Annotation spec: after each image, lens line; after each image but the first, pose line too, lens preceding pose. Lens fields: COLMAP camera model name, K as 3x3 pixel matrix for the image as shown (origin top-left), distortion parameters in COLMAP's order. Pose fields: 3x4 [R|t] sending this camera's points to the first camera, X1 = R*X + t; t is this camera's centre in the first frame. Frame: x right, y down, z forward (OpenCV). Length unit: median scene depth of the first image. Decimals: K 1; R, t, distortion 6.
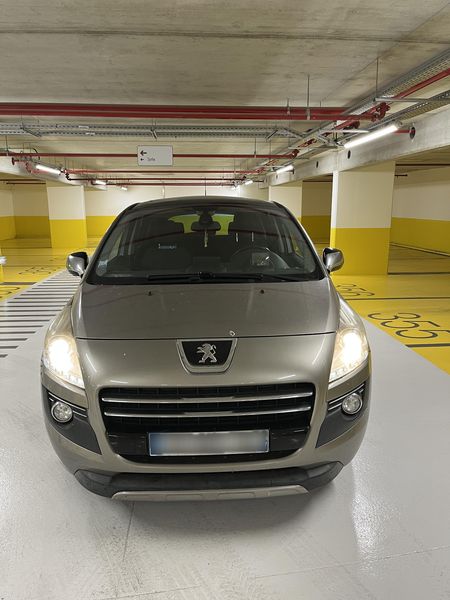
lens RADIAL K [[453.3, 0, 225.0], [0, 453.3, 300.0], [0, 0, 1]] dist [0.067682, -0.116051]
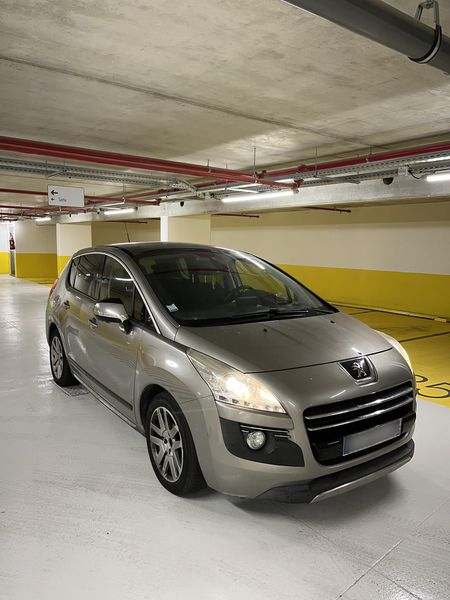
lens RADIAL K [[456.1, 0, 228.2], [0, 456.1, 300.9], [0, 0, 1]] dist [0.021849, 0.000245]
pose [[0.846883, -0.043741, 0.529977, -0.754467], [0.085121, 0.994911, -0.053906, -0.029196], [-0.524923, 0.090764, 0.846297, 0.042041]]
